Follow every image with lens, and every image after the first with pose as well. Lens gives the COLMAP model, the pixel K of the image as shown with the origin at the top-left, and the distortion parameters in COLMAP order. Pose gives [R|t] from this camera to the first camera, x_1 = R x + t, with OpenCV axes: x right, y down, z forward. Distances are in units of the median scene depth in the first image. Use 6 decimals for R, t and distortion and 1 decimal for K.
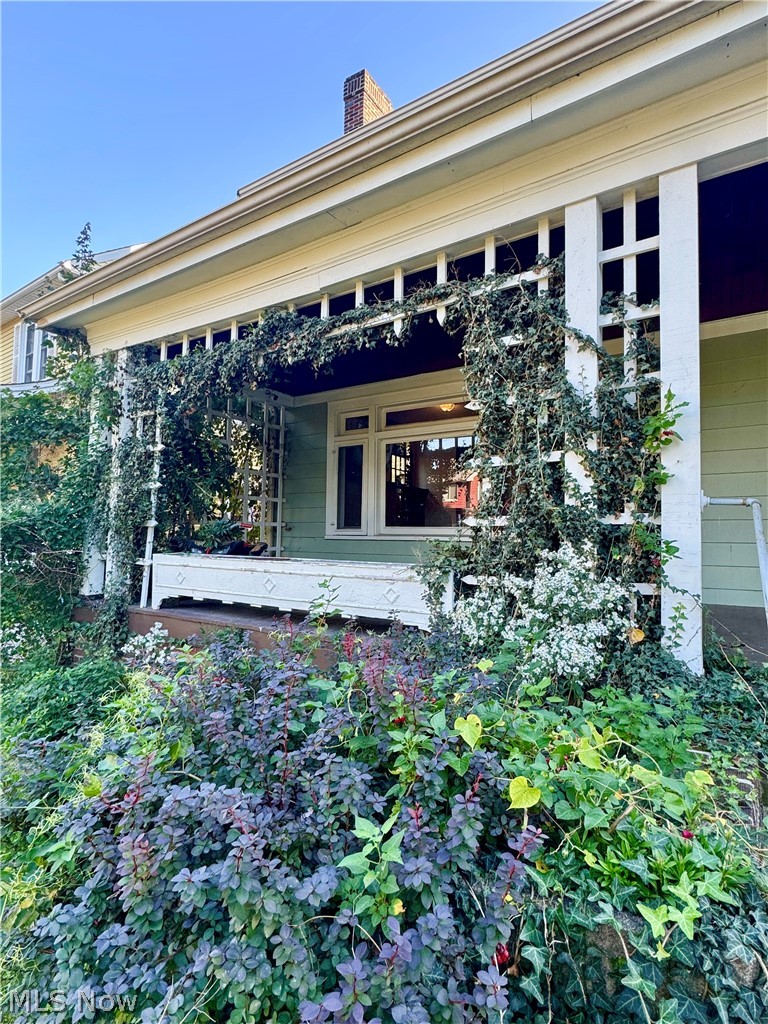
lens RADIAL K [[533.6, 0, 382.9], [0, 533.6, 503.4], [0, 0, 1]] dist [0.013311, -0.000087]
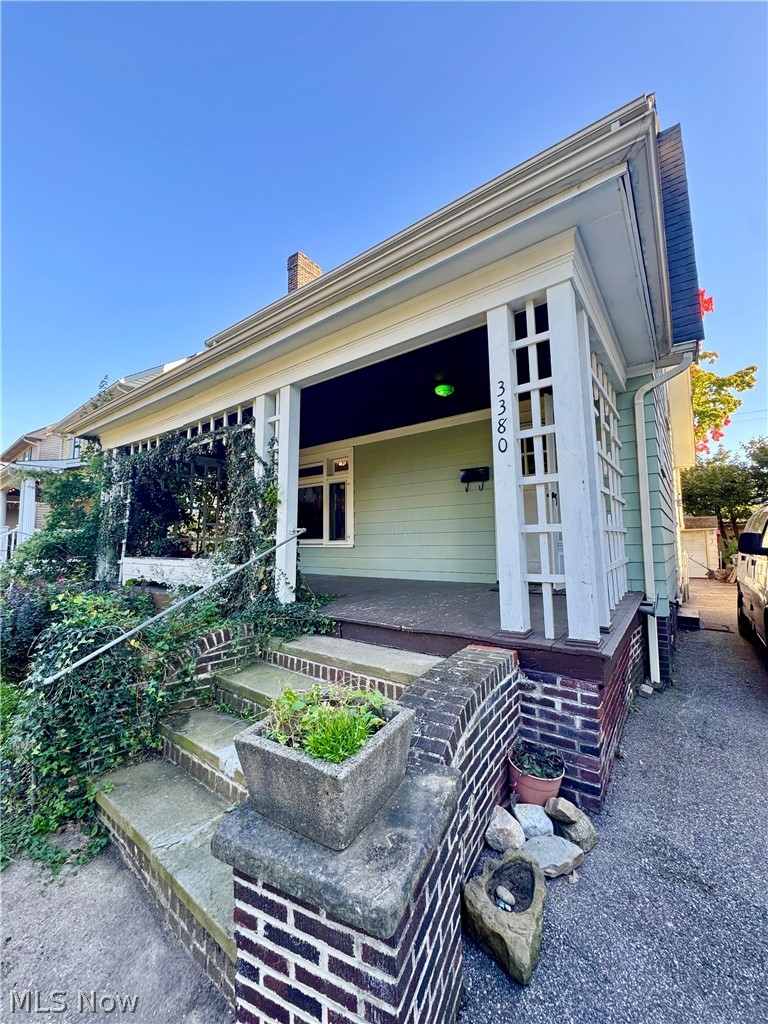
lens RADIAL K [[408.6, 0, 381.6], [0, 408.6, 517.4], [0, 0, 1]] dist [-0.001588, 0.000469]
pose [[0.997957, -0.016737, -0.061666, 0.519347], [0.016096, 0.999811, -0.010885, -0.015478], [0.061836, 0.009870, 0.998038, -0.355861]]
